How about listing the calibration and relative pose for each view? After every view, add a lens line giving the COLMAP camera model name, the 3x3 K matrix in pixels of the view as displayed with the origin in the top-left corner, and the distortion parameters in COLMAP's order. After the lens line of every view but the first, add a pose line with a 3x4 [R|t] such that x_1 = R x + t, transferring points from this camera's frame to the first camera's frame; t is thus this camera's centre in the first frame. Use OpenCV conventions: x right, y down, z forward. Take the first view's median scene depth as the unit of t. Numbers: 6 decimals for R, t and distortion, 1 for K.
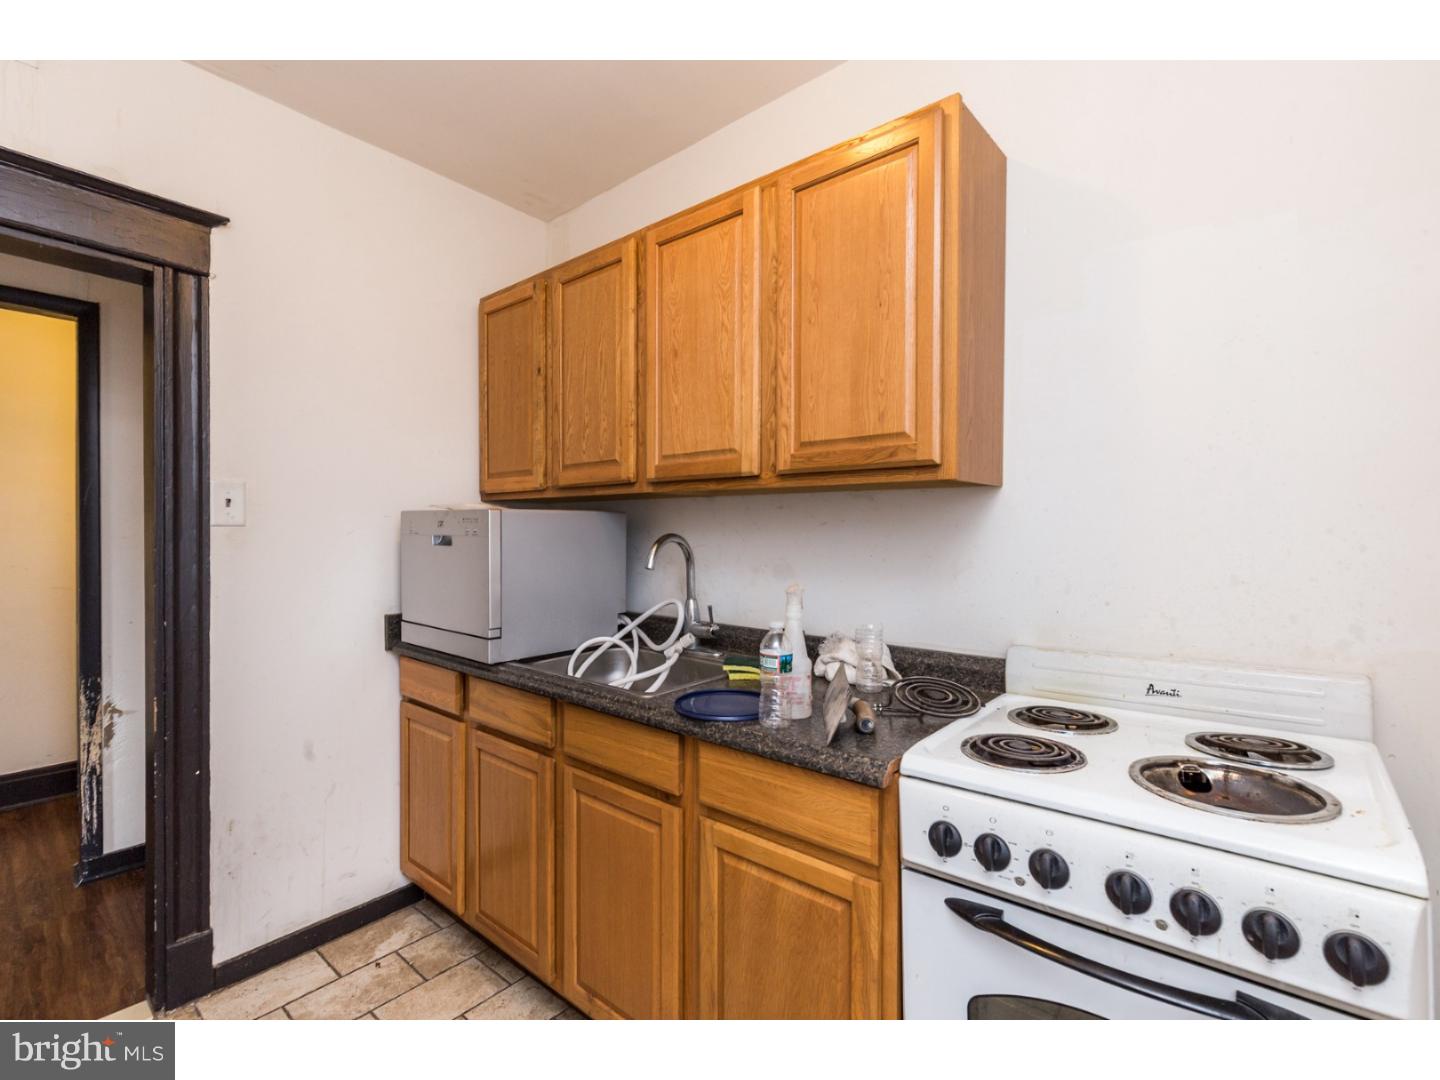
lens RADIAL K [[665.1, 0, 716.6], [0, 665.1, 534.9], [0, 0, 1]] dist [0.001041, -0.000645]
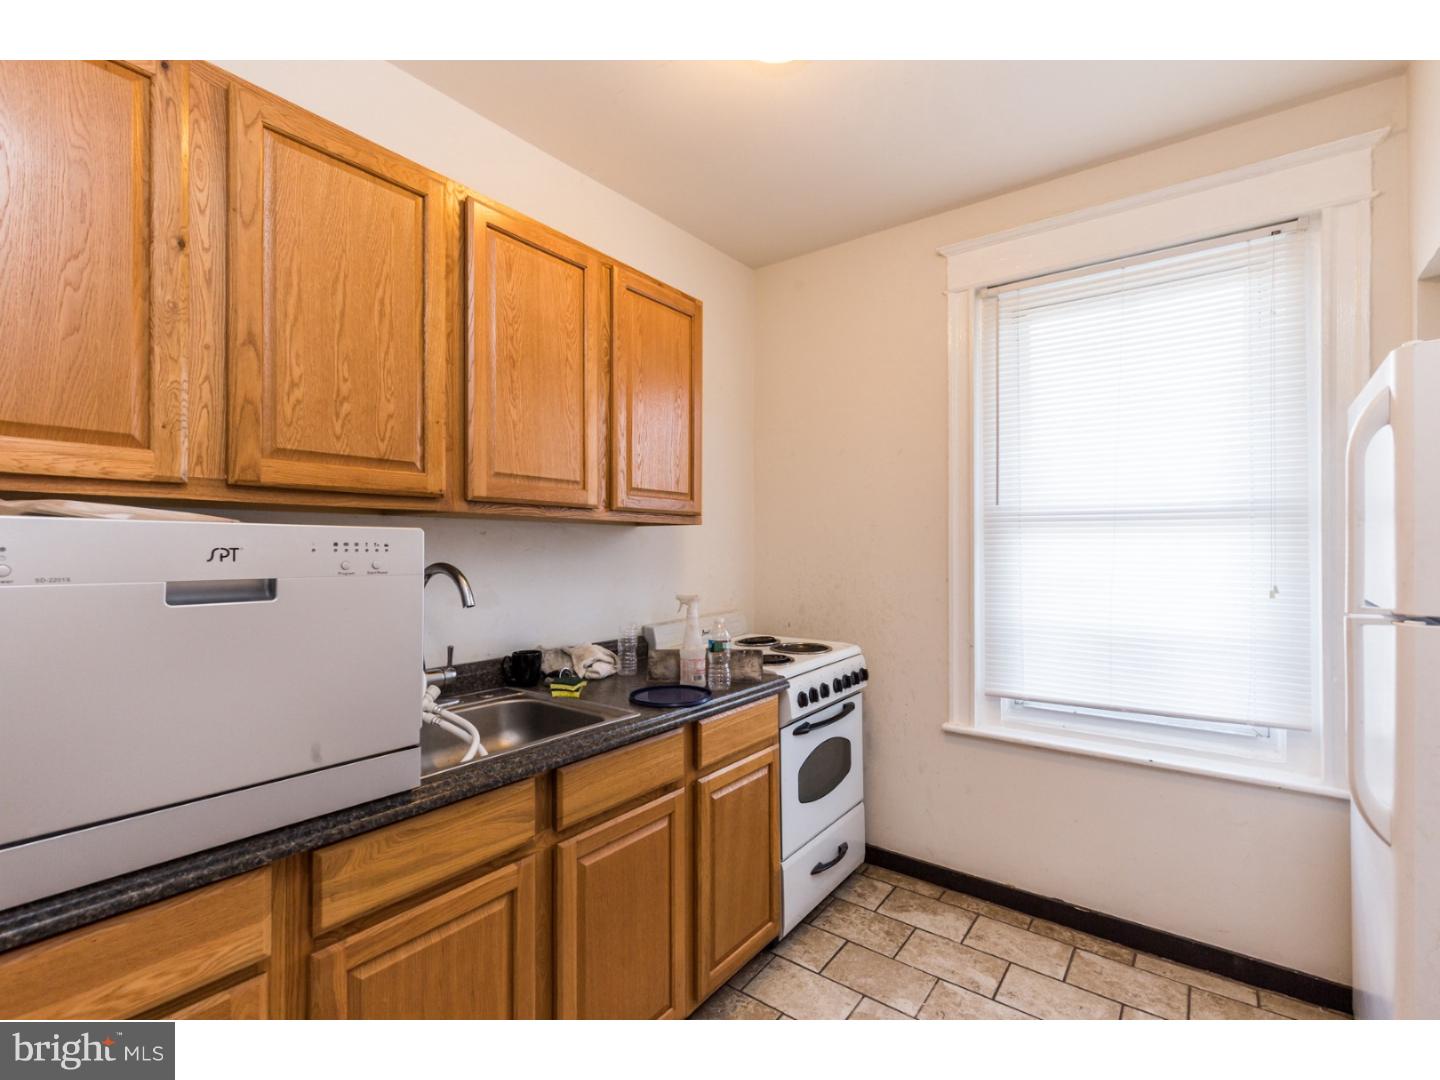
lens RADIAL K [[665.1, 0, 717.0], [0, 665.1, 545.5], [0, 0, 1]] dist [0.001041, -0.000645]
pose [[-0.071577, 0.006930, 0.997411, -0.983343], [0.013355, 0.999893, -0.005989, -0.014997], [-0.997346, 0.012892, -0.071662, 0.791672]]
